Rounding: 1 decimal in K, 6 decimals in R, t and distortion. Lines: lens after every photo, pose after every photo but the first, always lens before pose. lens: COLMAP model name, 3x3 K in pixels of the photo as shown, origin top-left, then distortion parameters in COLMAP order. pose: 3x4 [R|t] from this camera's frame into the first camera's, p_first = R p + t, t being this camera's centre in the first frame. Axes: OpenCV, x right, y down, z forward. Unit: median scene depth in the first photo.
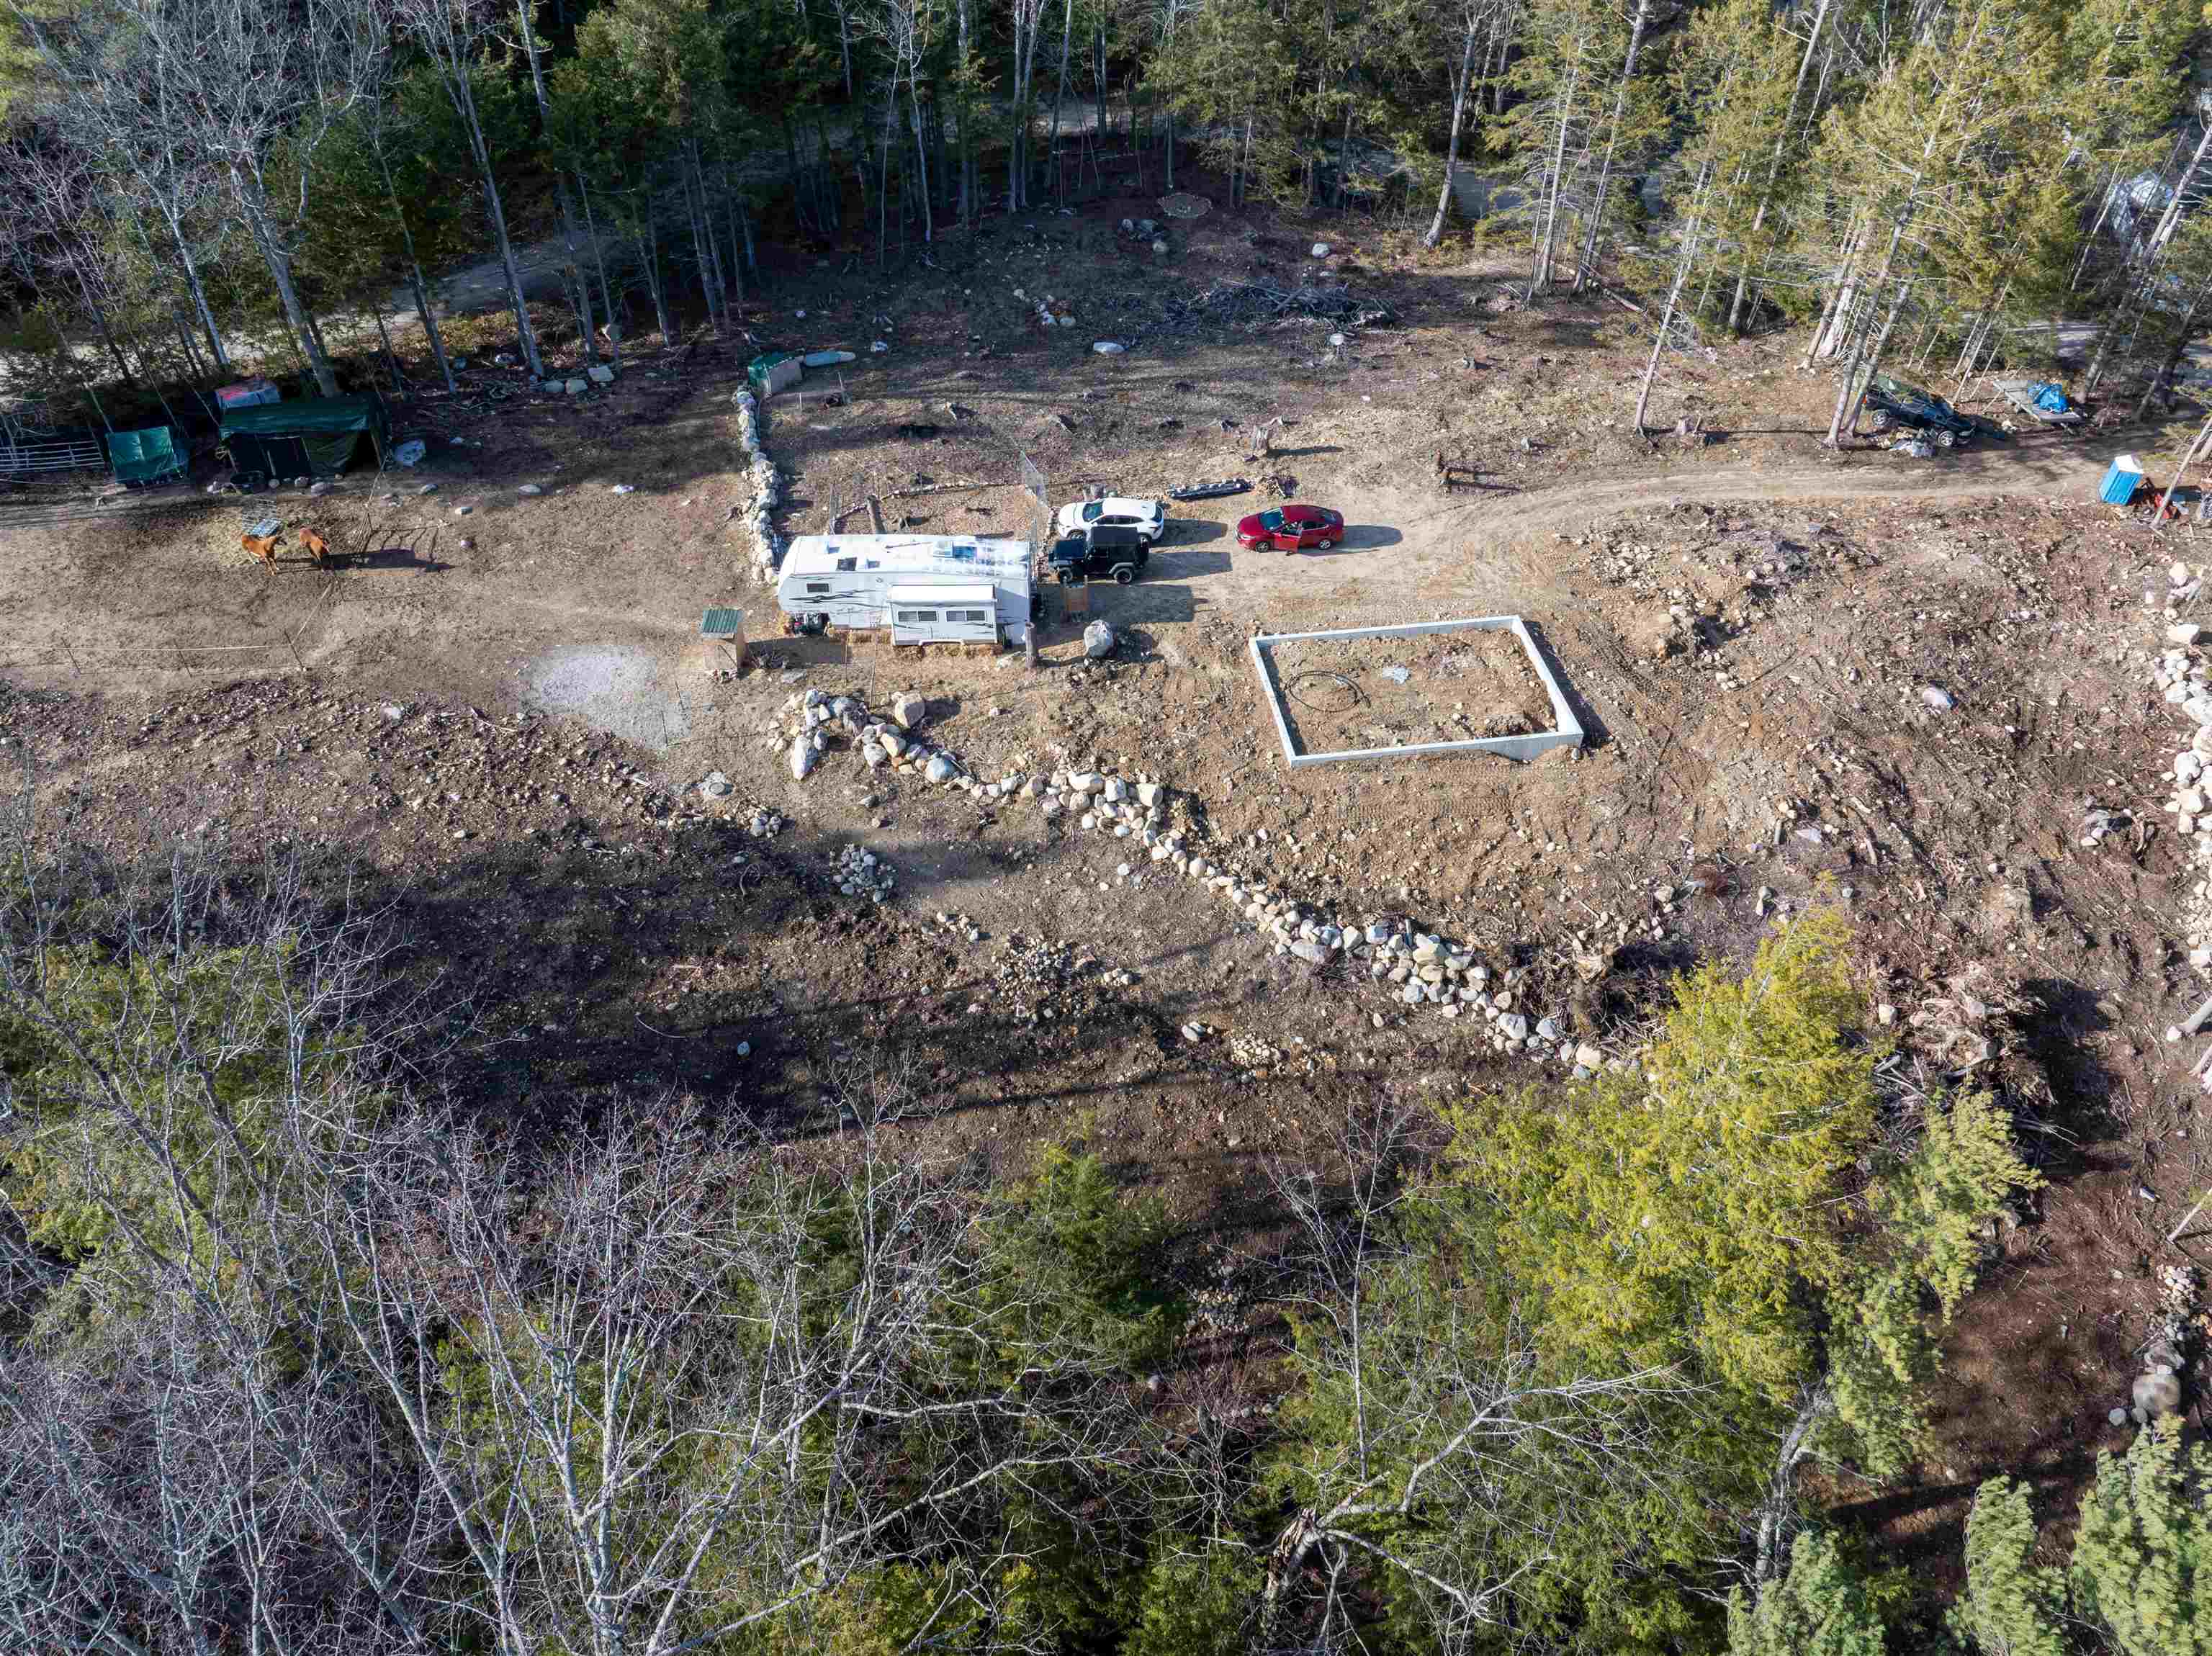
lens RADIAL K [[1548.0, 0, 1113.8], [0, 1548.0, 824.2], [0, 0, 1]] dist [-0.011826, -0.057603]
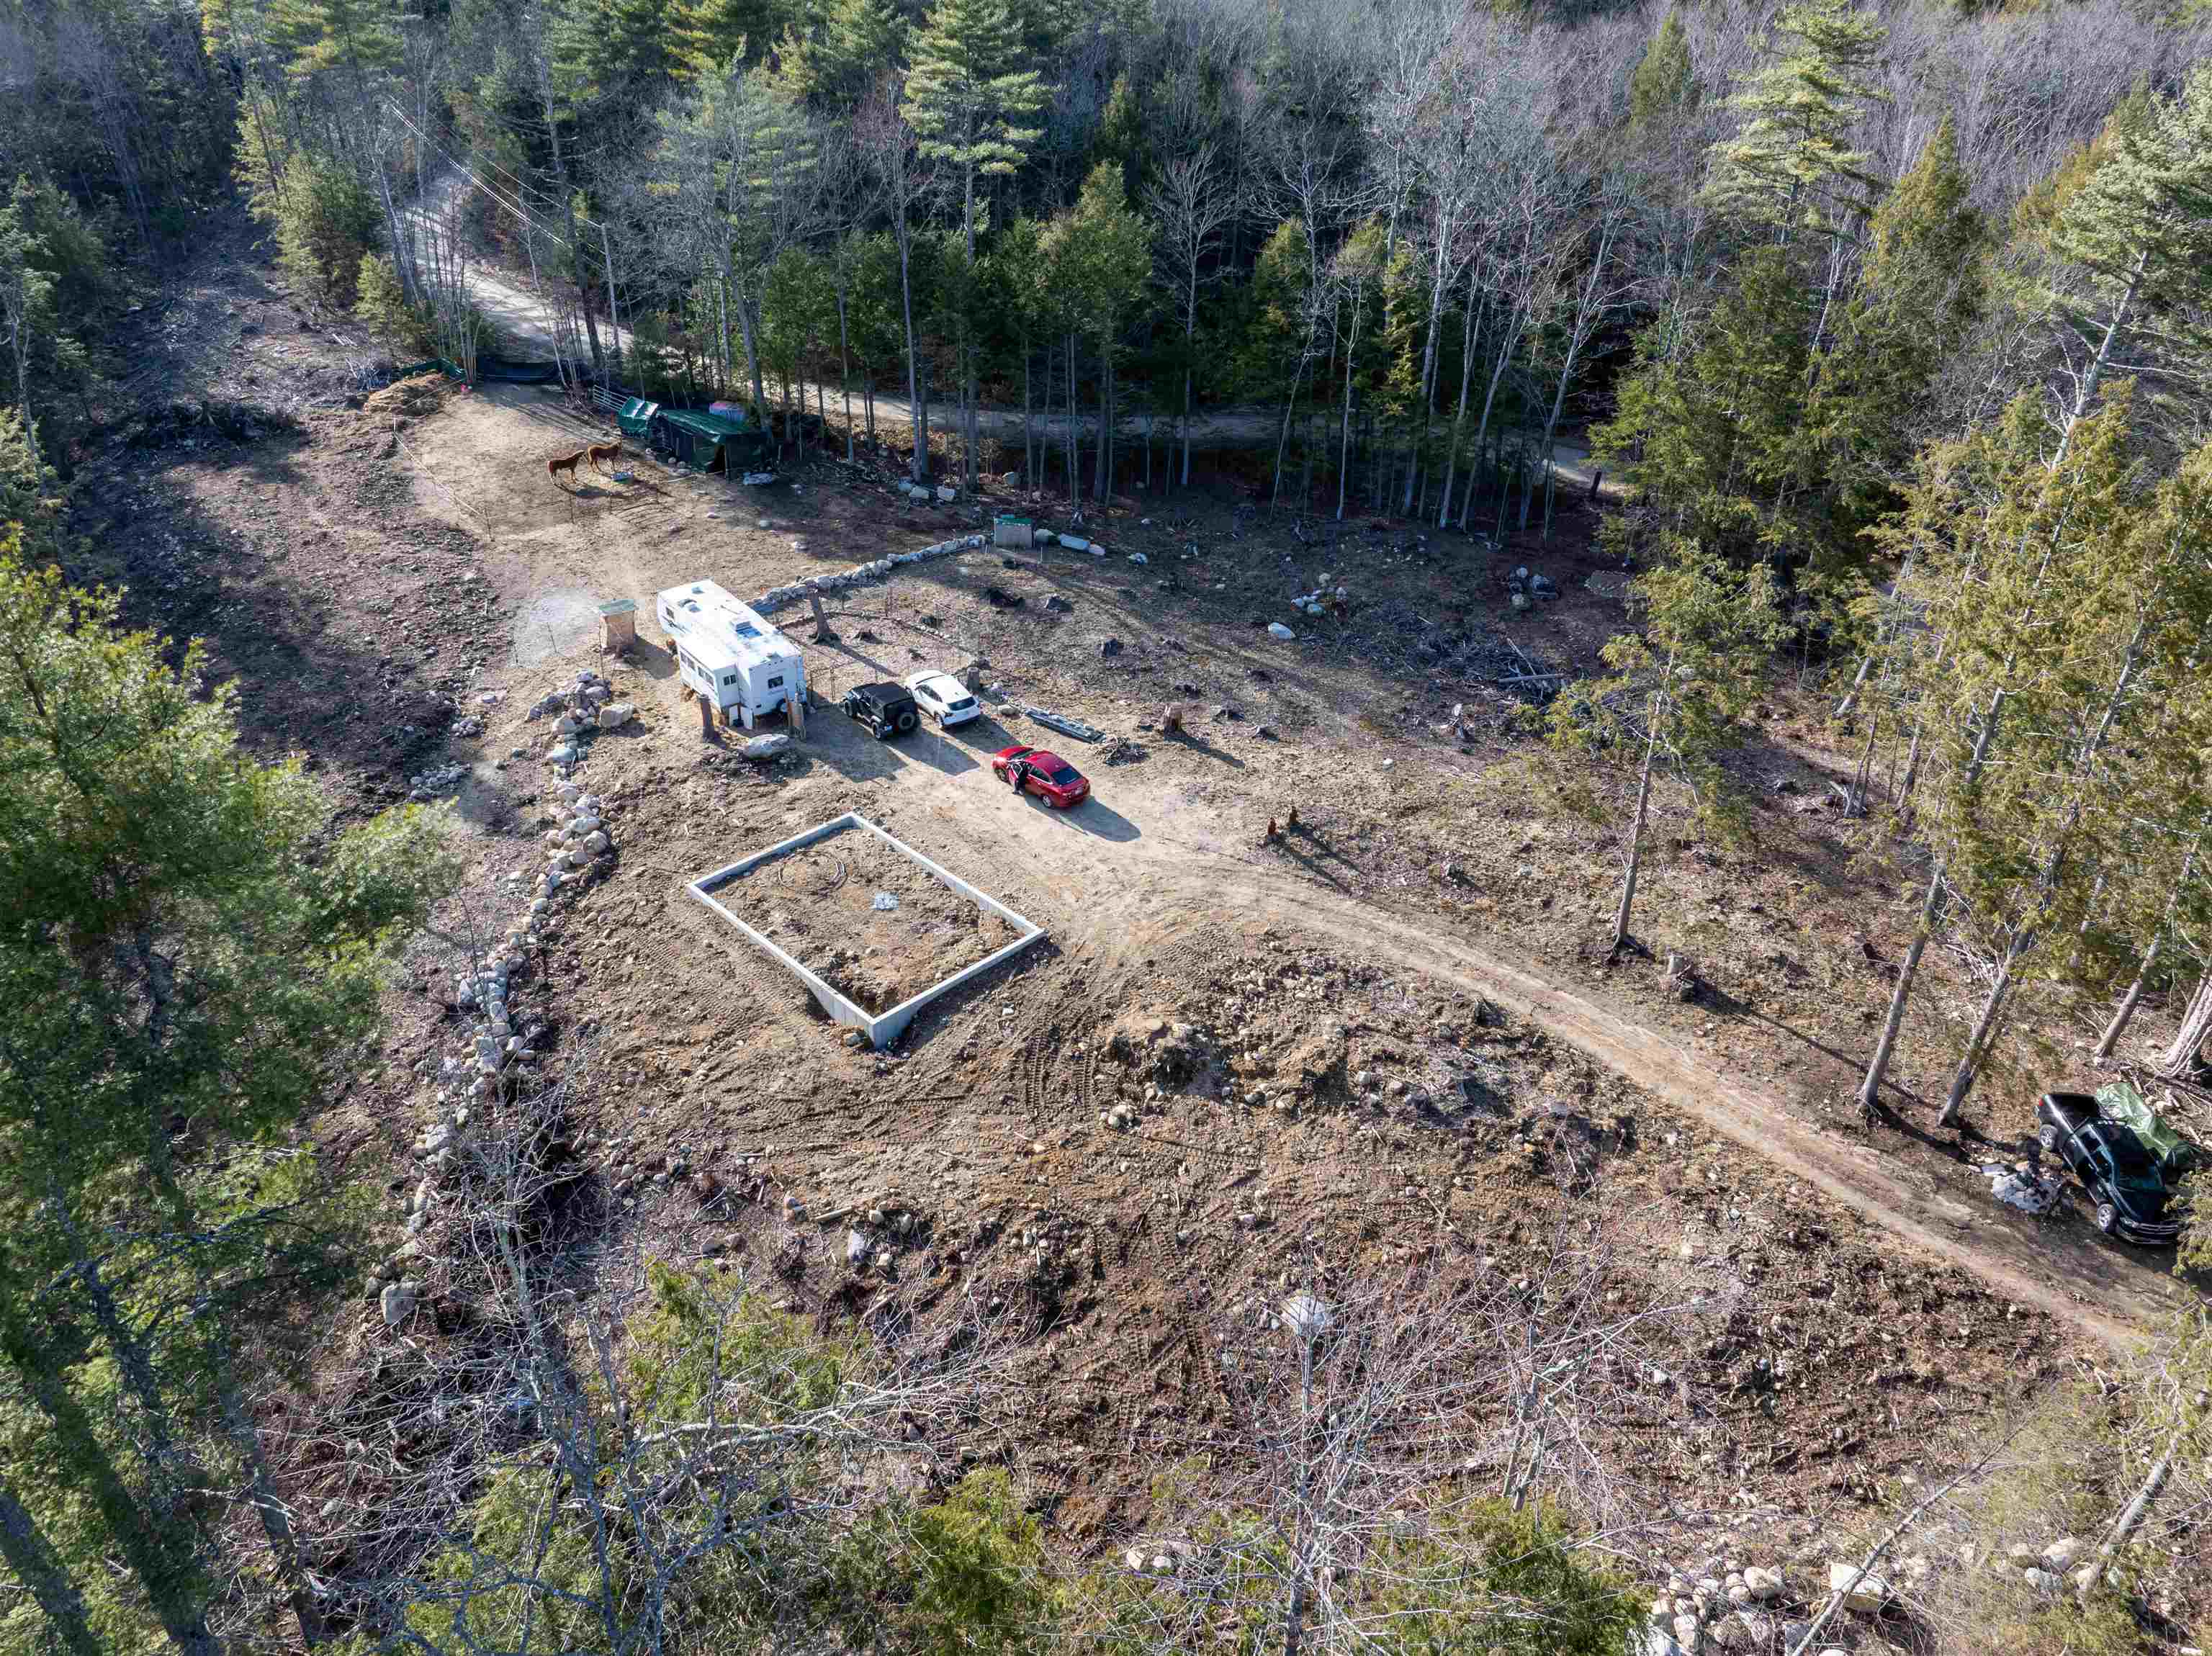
lens RADIAL K [[1548.0, 0, 1113.8], [0, 1548.0, 824.2], [0, 0, 1]] dist [-0.011826, -0.057603]
pose [[0.593573, 0.420758, -0.686028, 0.882580], [-0.563201, 0.826093, 0.019363, -0.231170], [0.574870, 0.374878, 0.727317, 0.390699]]
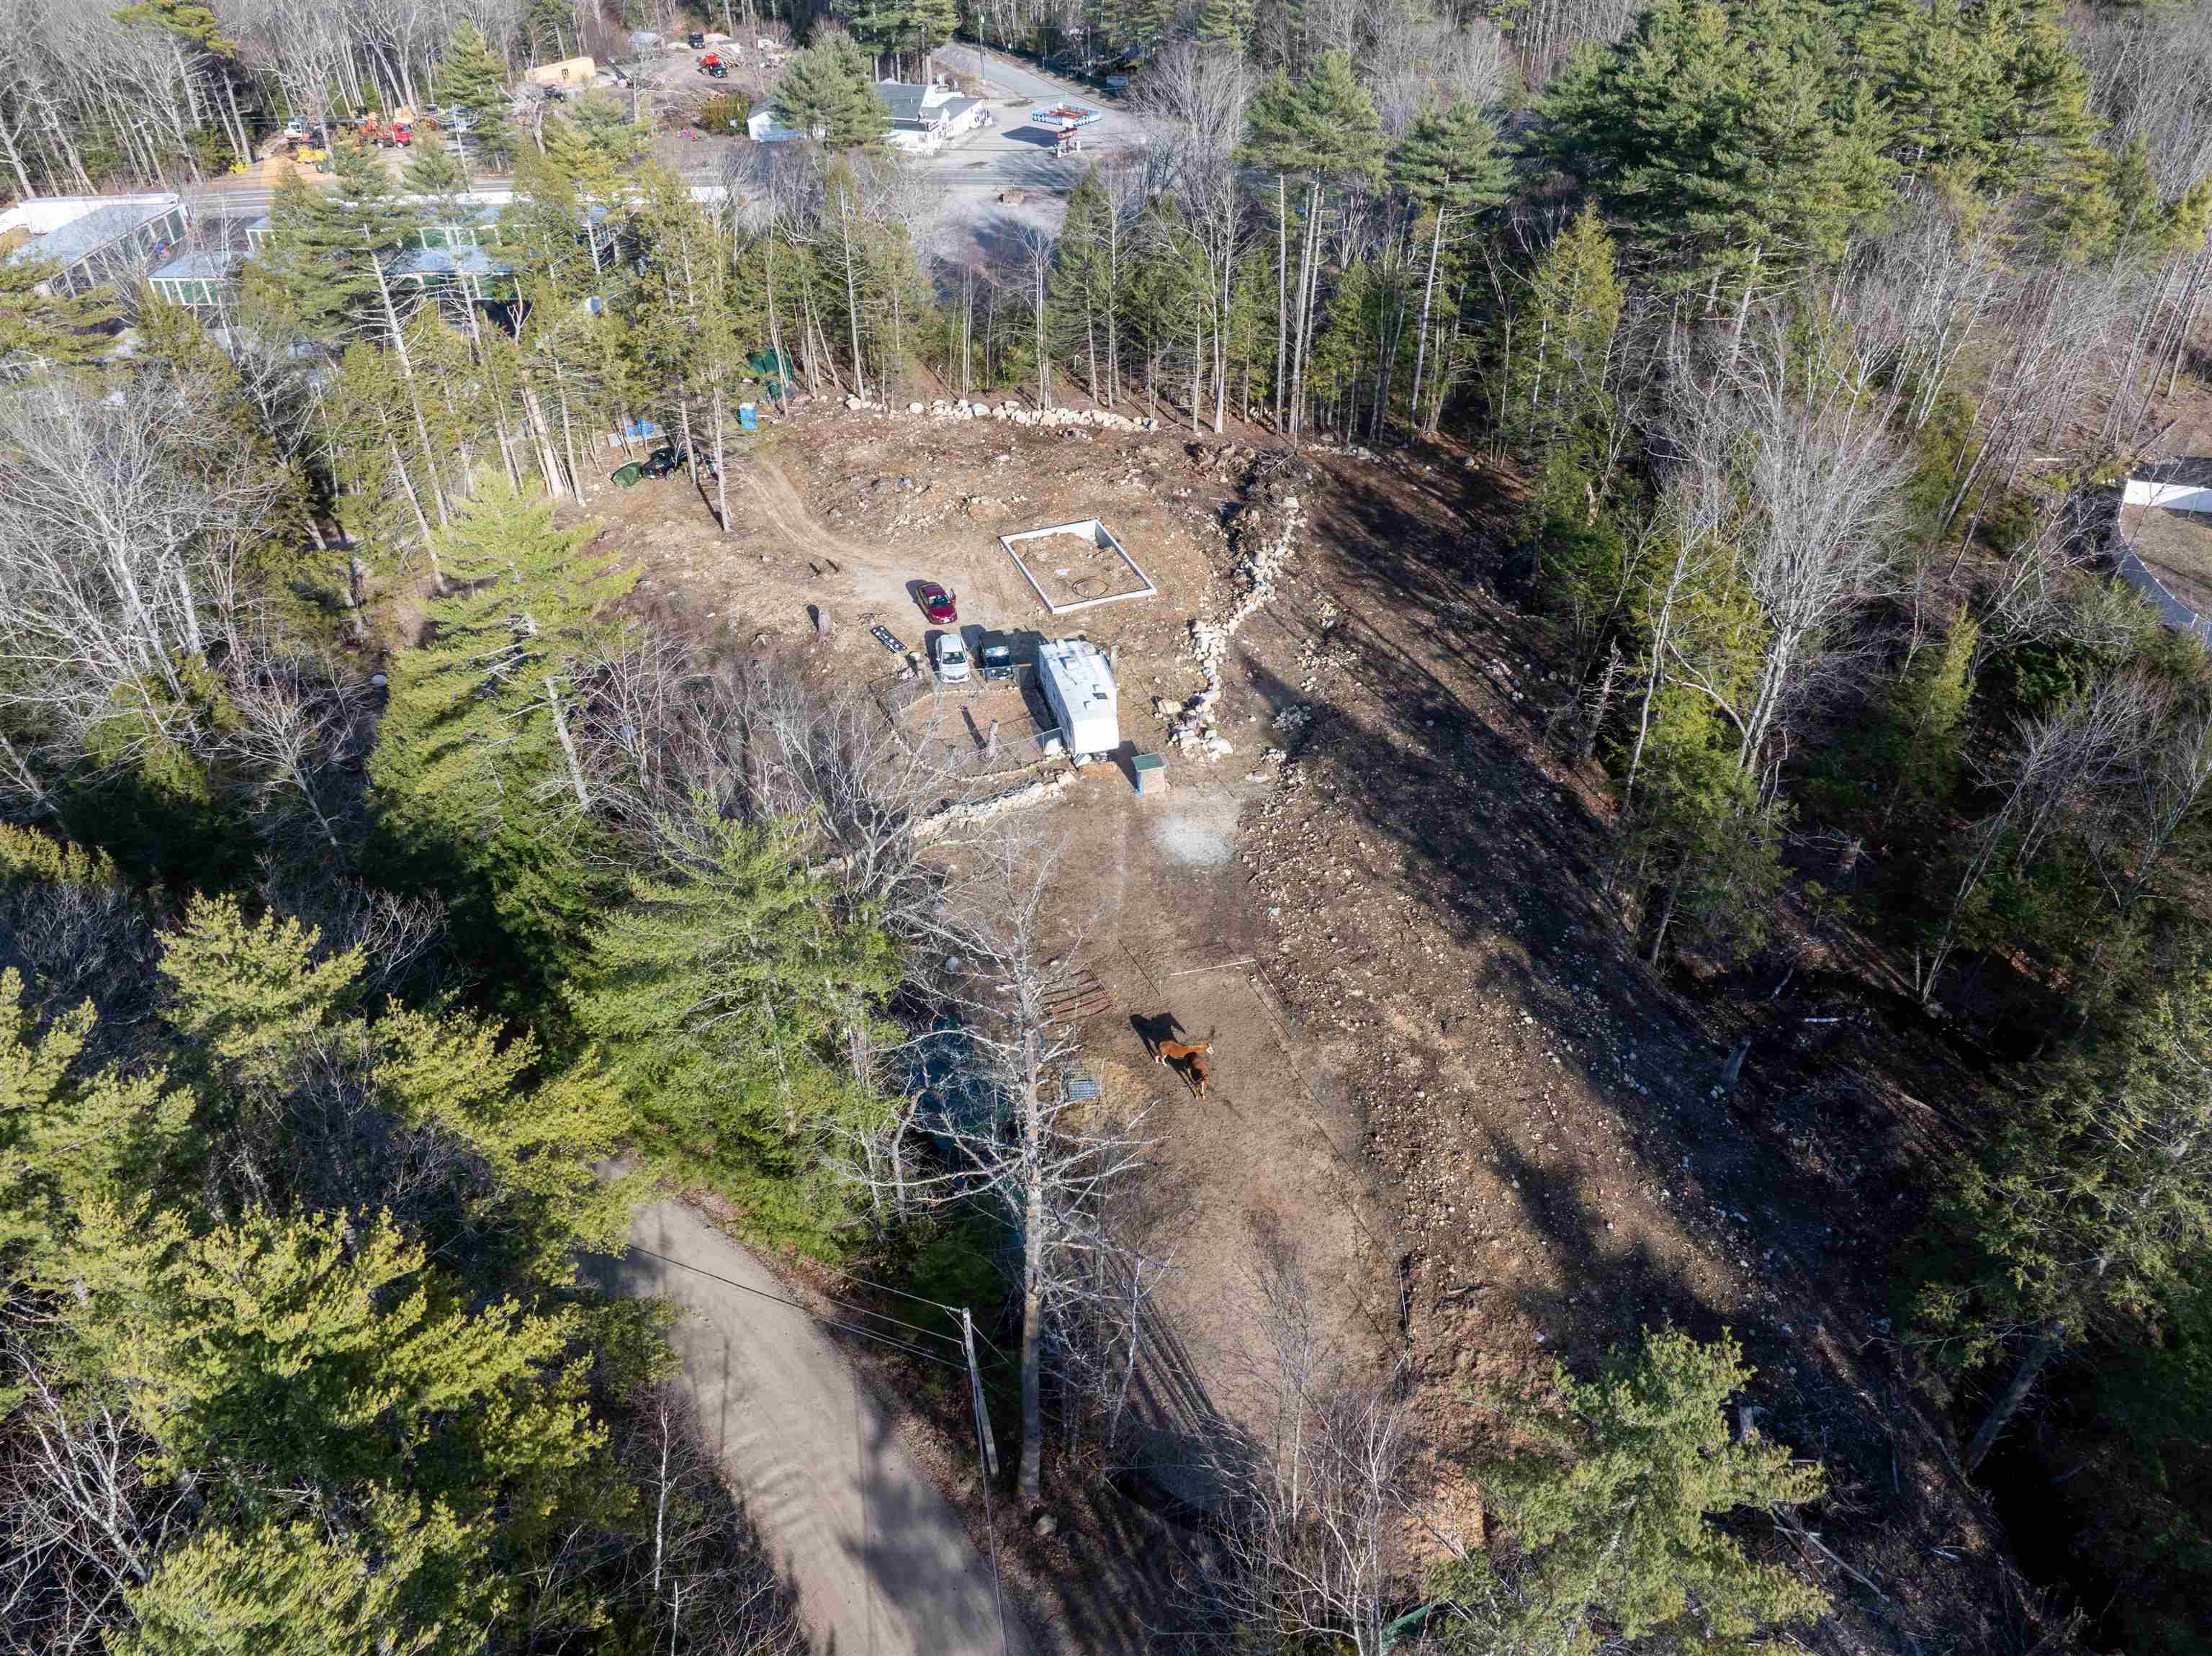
lens RADIAL K [[1548.0, 0, 1113.8], [0, 1548.0, 824.2], [0, 0, 1]] dist [-0.011826, -0.057603]
pose [[-0.225498, -0.599692, 0.767803, -1.361083], [0.678535, 0.468854, 0.565479, -0.921669], [-0.699100, 0.648495, 0.301186, 0.617065]]
